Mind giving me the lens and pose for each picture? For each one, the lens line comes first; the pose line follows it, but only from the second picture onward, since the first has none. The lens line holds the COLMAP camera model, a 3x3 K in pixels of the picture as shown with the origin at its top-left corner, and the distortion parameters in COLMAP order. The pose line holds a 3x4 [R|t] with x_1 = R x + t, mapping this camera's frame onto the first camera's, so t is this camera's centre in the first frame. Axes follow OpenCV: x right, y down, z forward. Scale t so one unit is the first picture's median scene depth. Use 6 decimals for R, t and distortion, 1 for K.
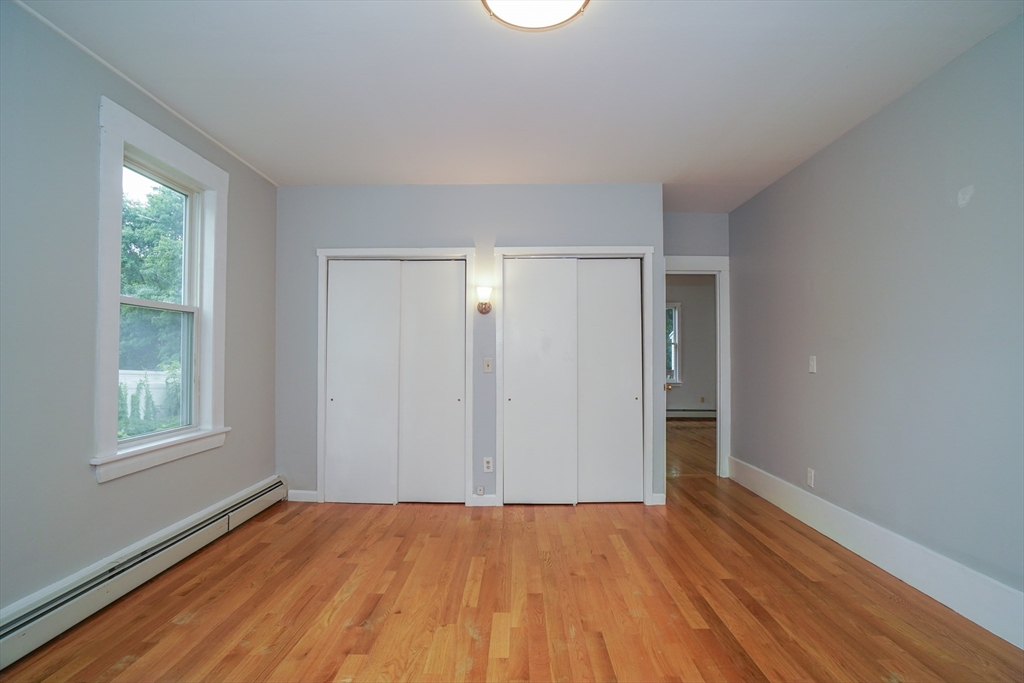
lens RADIAL K [[535.8, 0, 510.0], [0, 535.8, 344.1], [0, 0, 1]] dist [-0.059604, 0.032067]
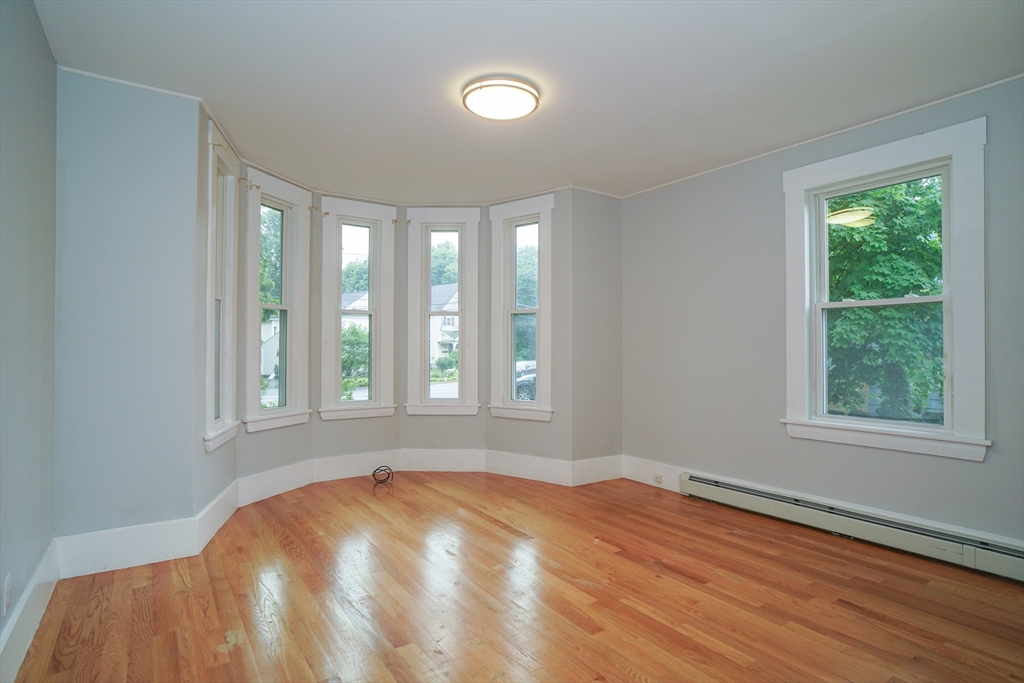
lens RADIAL K [[535.8, 0, 510.0], [0, 535.8, 344.1], [0, 0, 1]] dist [-0.059604, 0.032067]
pose [[-0.816514, -0.006406, -0.577290, 0.676957], [0.011790, 0.999545, -0.027768, 0.037934], [0.577205, -0.029479, -0.816067, 1.690263]]
